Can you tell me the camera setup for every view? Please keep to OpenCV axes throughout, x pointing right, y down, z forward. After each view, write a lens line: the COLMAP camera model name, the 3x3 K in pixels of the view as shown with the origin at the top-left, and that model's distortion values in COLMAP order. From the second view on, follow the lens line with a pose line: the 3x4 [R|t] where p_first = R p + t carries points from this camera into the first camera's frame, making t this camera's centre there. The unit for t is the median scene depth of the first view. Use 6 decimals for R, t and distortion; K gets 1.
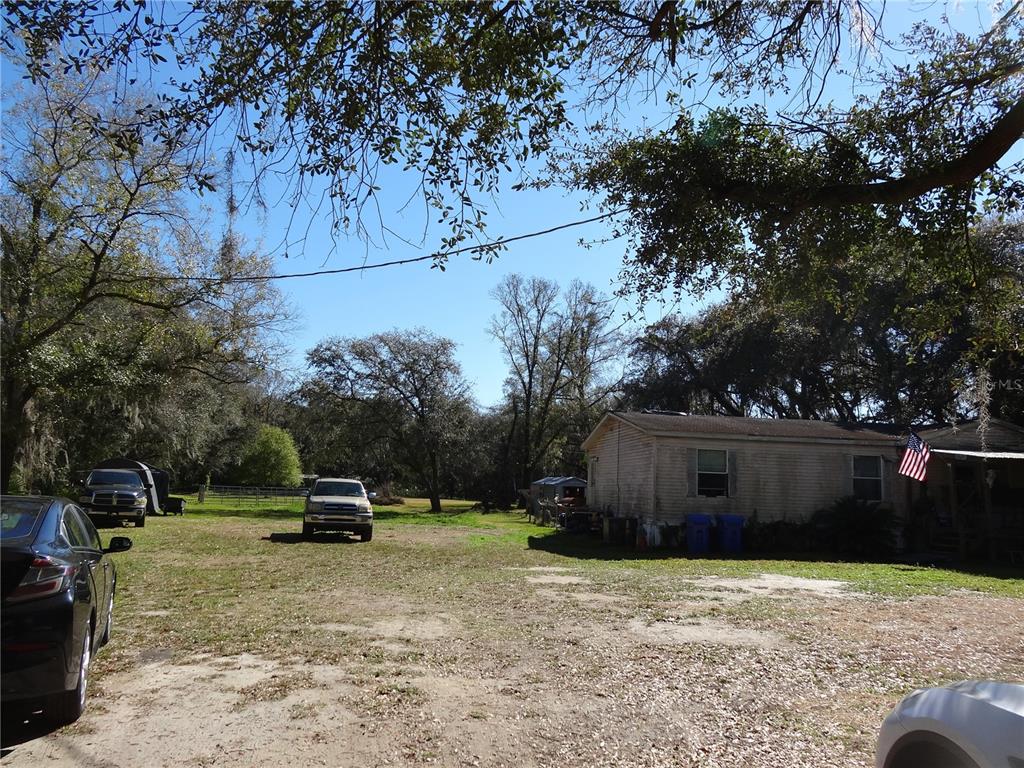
lens RADIAL K [[767.7, 0, 513.9], [0, 767.7, 384.8], [0, 0, 1]] dist [0.010473, 0.001472]
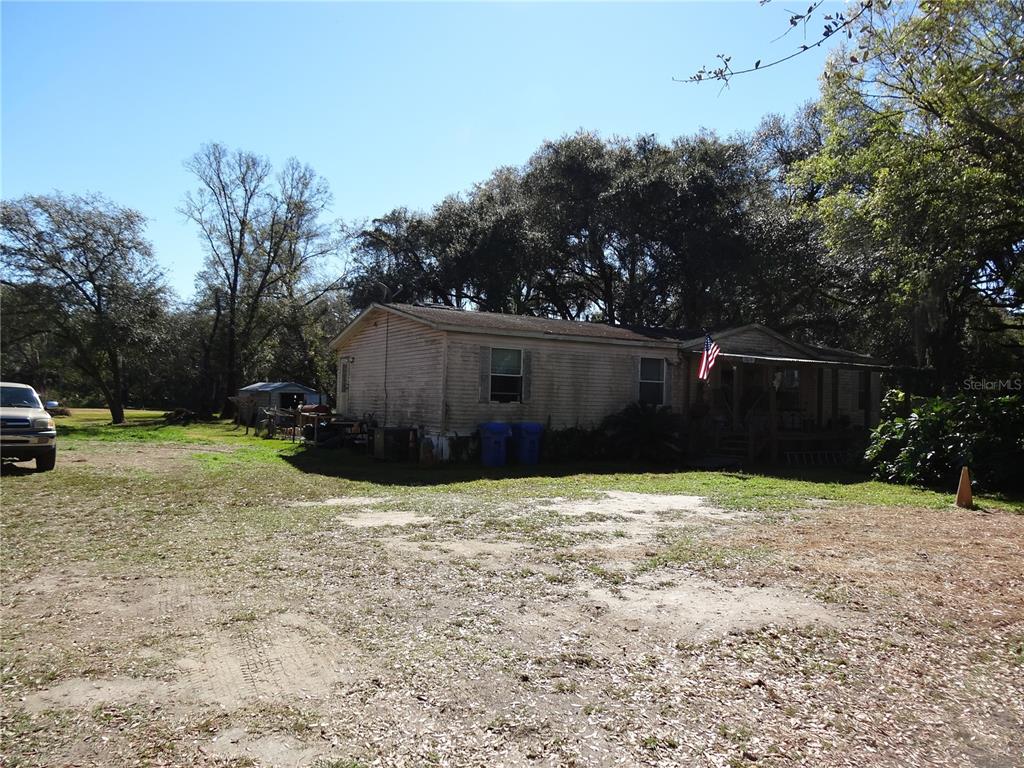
lens RADIAL K [[767.7, 0, 513.6], [0, 767.7, 387.5], [0, 0, 1]] dist [0.010473, 0.001472]
pose [[0.922563, -0.001256, 0.385845, -0.035470], [-0.046199, 0.992441, 0.113694, 0.015073], [-0.383071, -0.122716, 0.915531, 0.103175]]
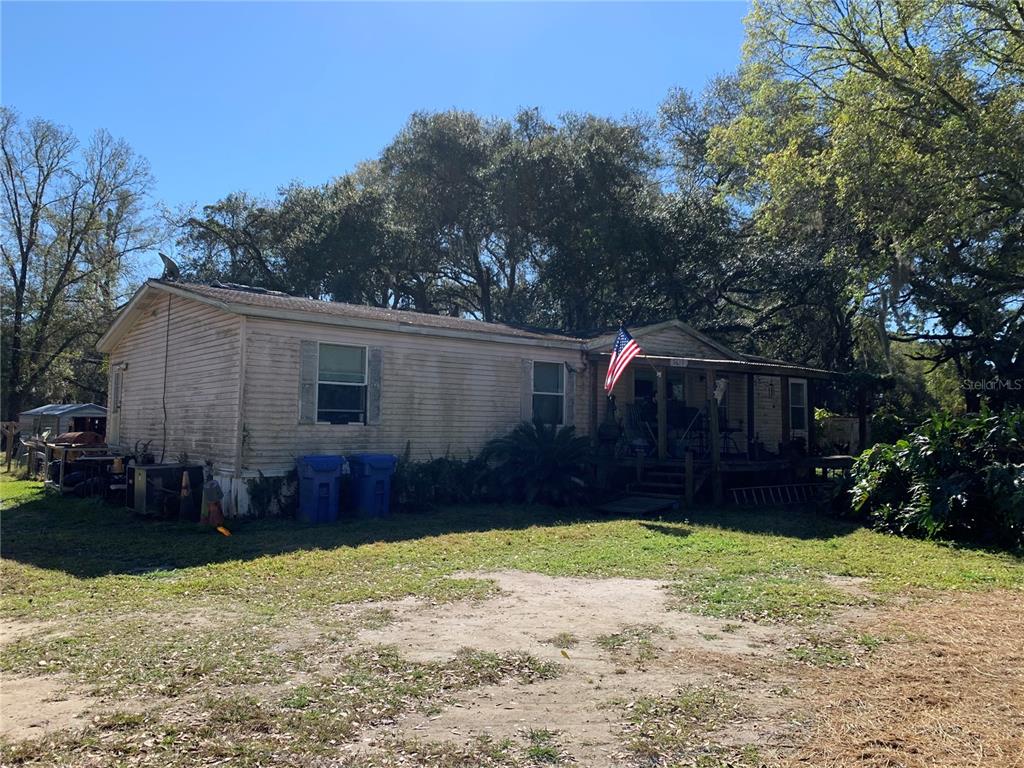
lens RADIAL K [[796.9, 0, 508.5], [0, 796.9, 377.7], [0, 0, 1]] dist [0.053416, -0.047817]
pose [[0.853200, 0.011570, 0.521455, 0.024707], [-0.054346, 0.996284, 0.066814, 0.031989], [-0.518744, -0.085345, 0.850659, 0.213078]]
